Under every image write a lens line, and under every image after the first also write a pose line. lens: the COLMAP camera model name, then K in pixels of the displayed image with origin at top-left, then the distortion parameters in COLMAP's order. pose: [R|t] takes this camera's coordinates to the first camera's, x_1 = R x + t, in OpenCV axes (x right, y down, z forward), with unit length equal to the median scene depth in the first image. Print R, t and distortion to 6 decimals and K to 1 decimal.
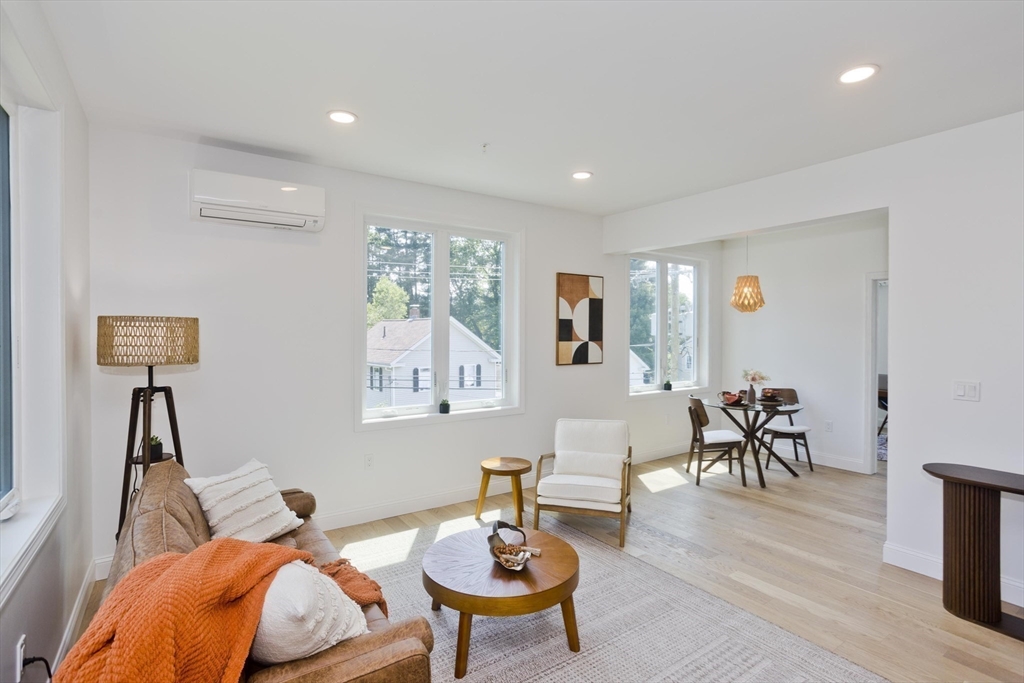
lens RADIAL K [[511.9, 0, 535.8], [0, 511.9, 343.9], [0, 0, 1]] dist [-0.010315, 0.000130]
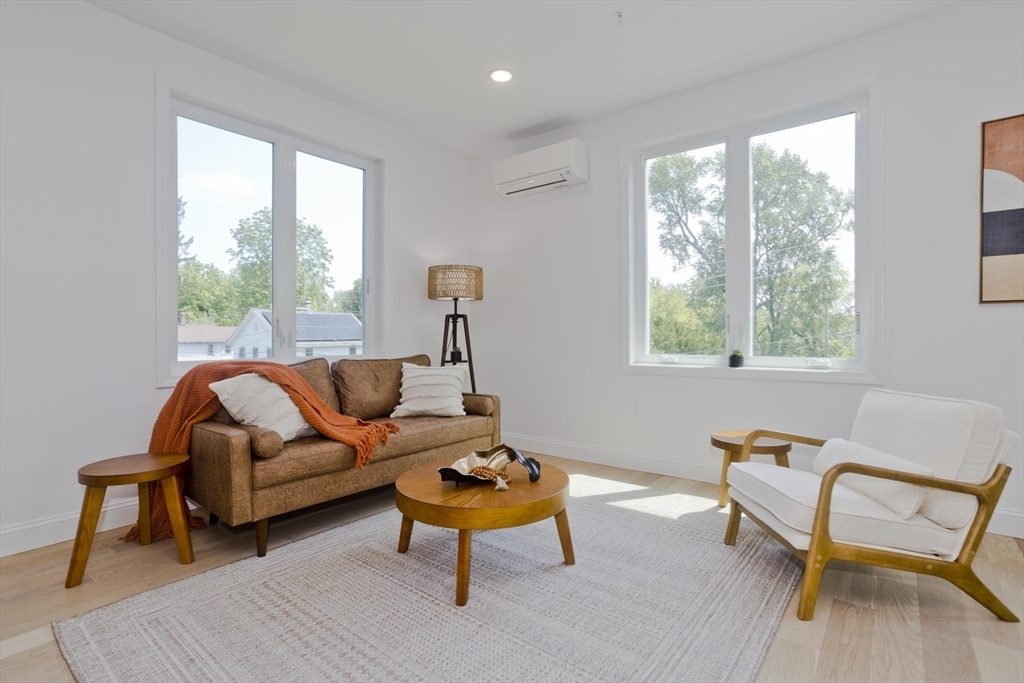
lens RADIAL K [[511.9, 0, 512.2], [0, 511.9, 347.5], [0, 0, 1]] dist [-0.010315, 0.000130]
pose [[0.271038, 0.015609, -0.962442, 0.386822], [-0.018536, 0.999768, 0.010994, 0.084734], [0.962390, 0.014860, 0.271264, 0.385932]]
